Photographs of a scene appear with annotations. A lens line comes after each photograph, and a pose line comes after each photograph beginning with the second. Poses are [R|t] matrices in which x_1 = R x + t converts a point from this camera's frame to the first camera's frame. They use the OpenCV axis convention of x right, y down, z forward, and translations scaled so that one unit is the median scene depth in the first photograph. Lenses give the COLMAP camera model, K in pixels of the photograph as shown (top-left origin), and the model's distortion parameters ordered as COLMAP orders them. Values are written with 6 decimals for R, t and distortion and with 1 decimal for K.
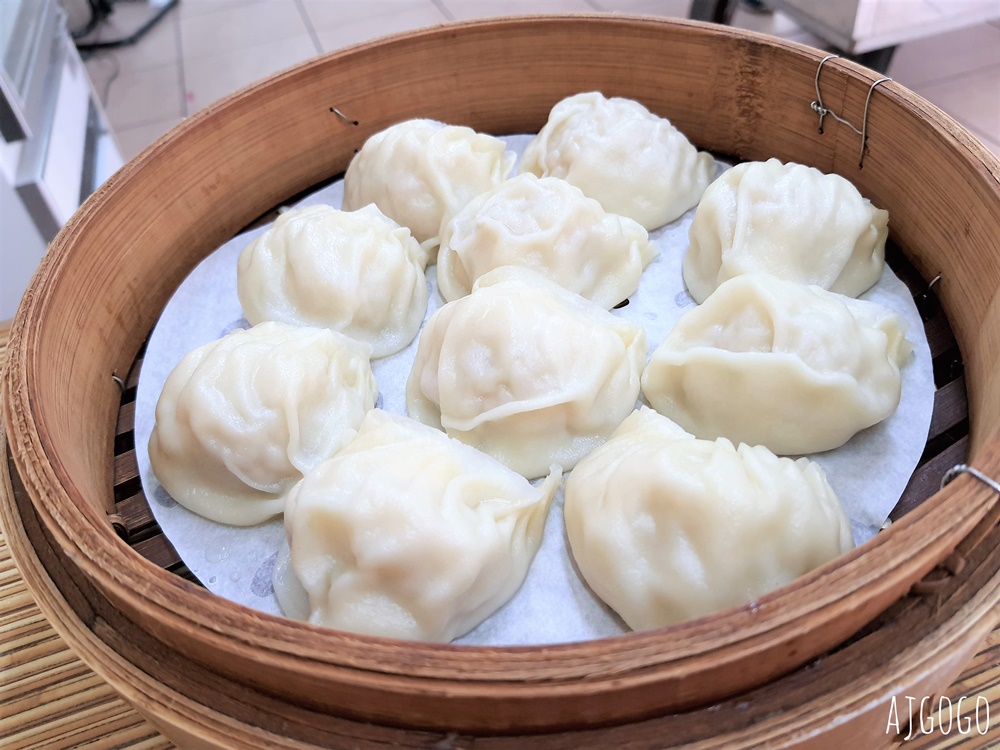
lens RADIAL K [[819.2, 0, 505.4], [0, 819.2, 387.4], [0, 0, 1]] dist [0.086079, -0.230993]
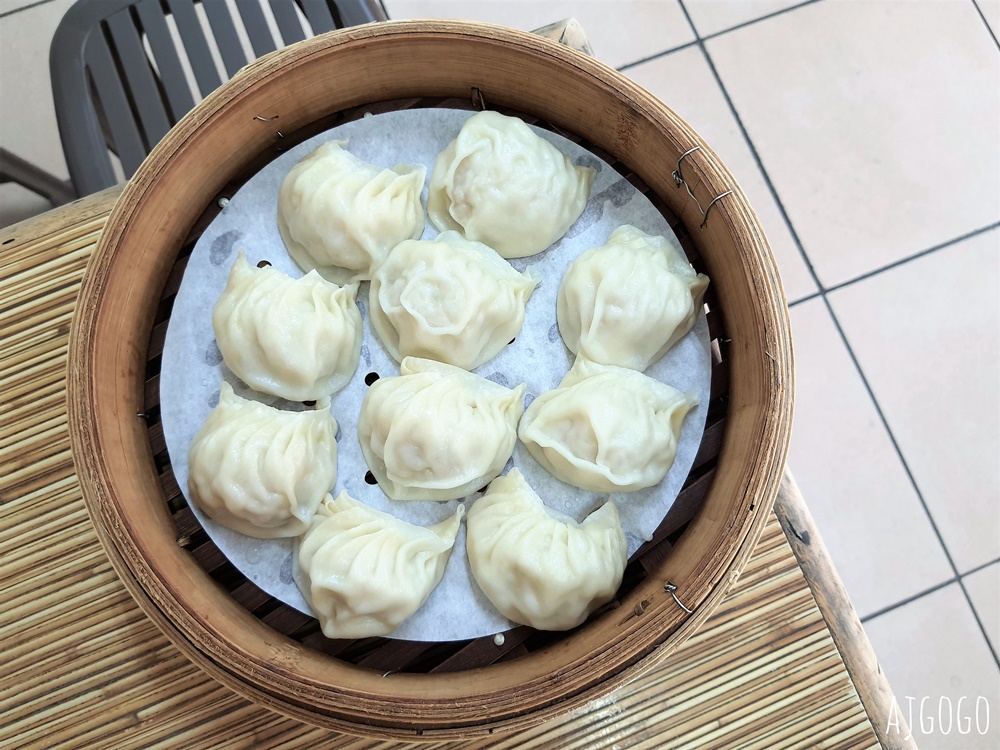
lens RADIAL K [[819.2, 0, 505.4], [0, 819.2, 387.4], [0, 0, 1]] dist [0.086079, -0.230993]
pose [[0.993431, -0.034985, 0.108949, -0.014543], [-0.035473, 0.811057, 0.583890, -0.769549], [-0.108791, -0.583920, 0.804489, -0.127658]]
